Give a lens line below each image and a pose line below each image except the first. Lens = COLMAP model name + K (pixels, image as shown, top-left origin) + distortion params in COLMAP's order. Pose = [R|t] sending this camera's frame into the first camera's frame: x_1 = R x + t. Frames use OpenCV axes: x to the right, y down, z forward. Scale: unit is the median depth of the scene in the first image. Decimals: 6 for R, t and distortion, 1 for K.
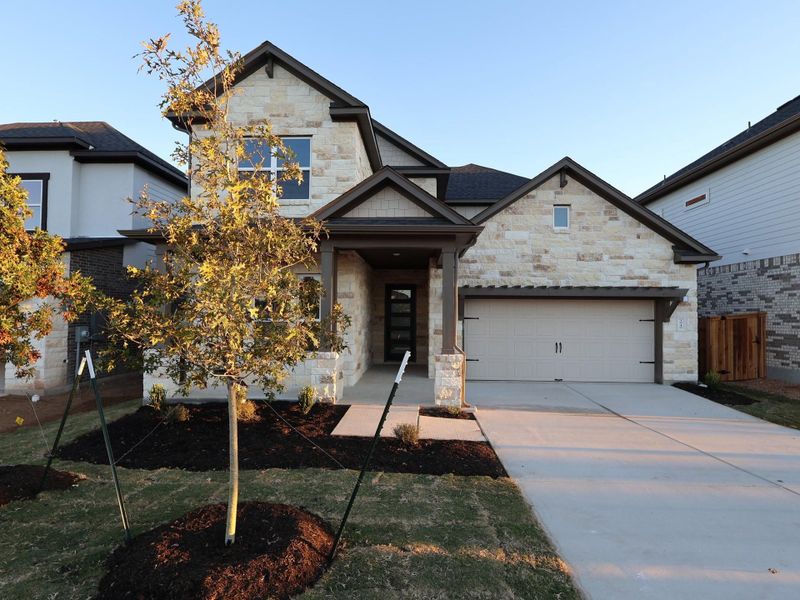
lens RADIAL K [[418.3, 0, 403.6], [0, 418.3, 303.9], [0, 0, 1]] dist [-0.002498, 0.001888]
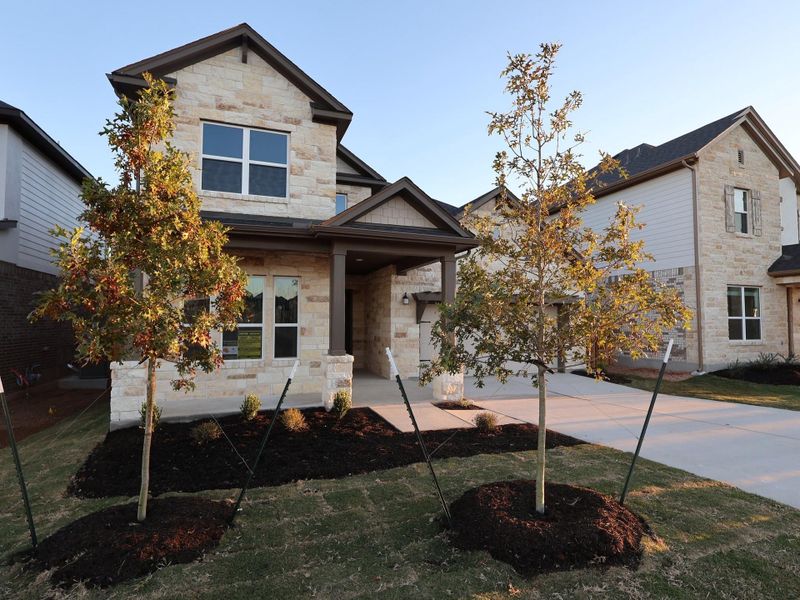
lens RADIAL K [[418.3, 0, 399.2], [0, 418.3, 304.0], [0, 0, 1]] dist [-0.002498, 0.001888]
pose [[0.923431, 0.008800, 0.383663, -0.352944], [-0.002219, 0.999843, -0.017593, 0.007560], [-0.383758, 0.015394, 0.923305, 0.024061]]
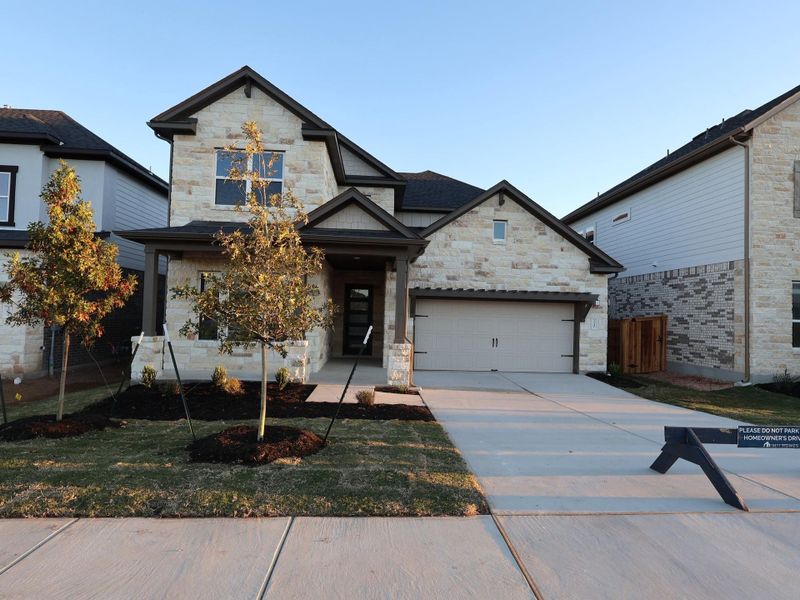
lens RADIAL K [[448.3, 0, 403.4], [0, 448.3, 302.9], [0, 0, 1]] dist [0.003590, 0.001740]
pose [[0.994730, 0.022708, 0.099985, -0.012099], [-0.022486, 0.999742, -0.003347, 0.005106], [-0.100035, 0.001081, 0.994983, -0.242160]]
